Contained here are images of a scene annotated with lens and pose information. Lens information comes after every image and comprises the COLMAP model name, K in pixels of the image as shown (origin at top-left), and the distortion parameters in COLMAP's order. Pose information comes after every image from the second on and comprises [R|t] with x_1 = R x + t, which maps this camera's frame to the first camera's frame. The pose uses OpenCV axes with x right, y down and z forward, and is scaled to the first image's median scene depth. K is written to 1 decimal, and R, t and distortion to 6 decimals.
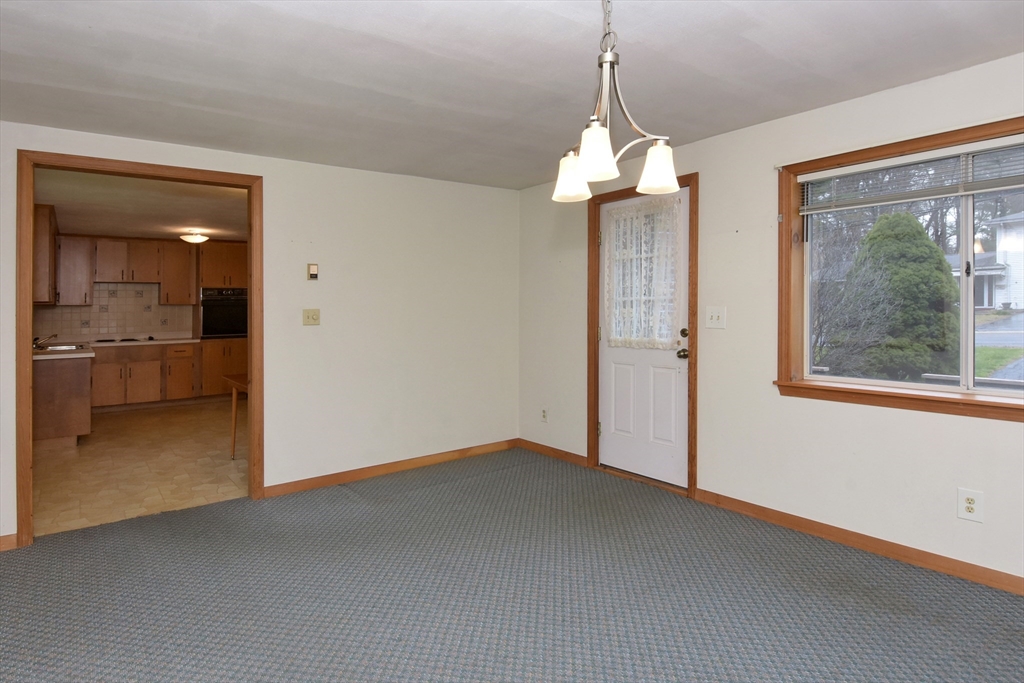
lens RADIAL K [[563.5, 0, 510.6], [0, 563.5, 313.1], [0, 0, 1]] dist [-0.049524, 0.000961]
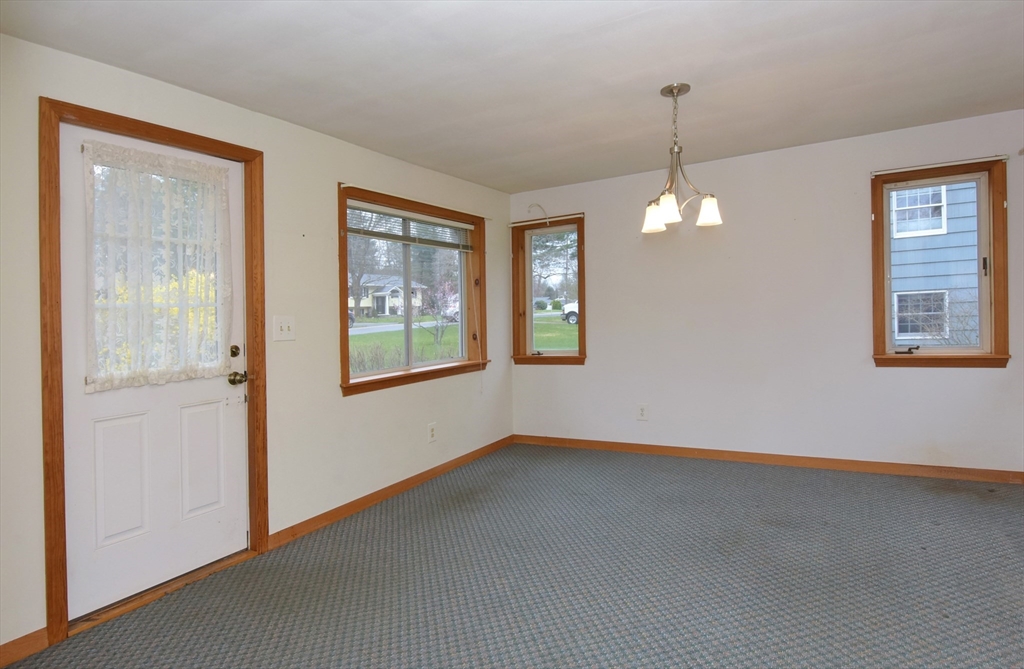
lens RADIAL K [[549.8, 0, 510.8], [0, 549.8, 308.9], [0, 0, 1]] dist [-0.002111, -0.001203]
pose [[-0.369130, 0.038463, 0.928581, -1.087160], [0.057533, 0.998173, -0.018475, 0.024962], [-0.927595, 0.046605, -0.370669, 1.818450]]
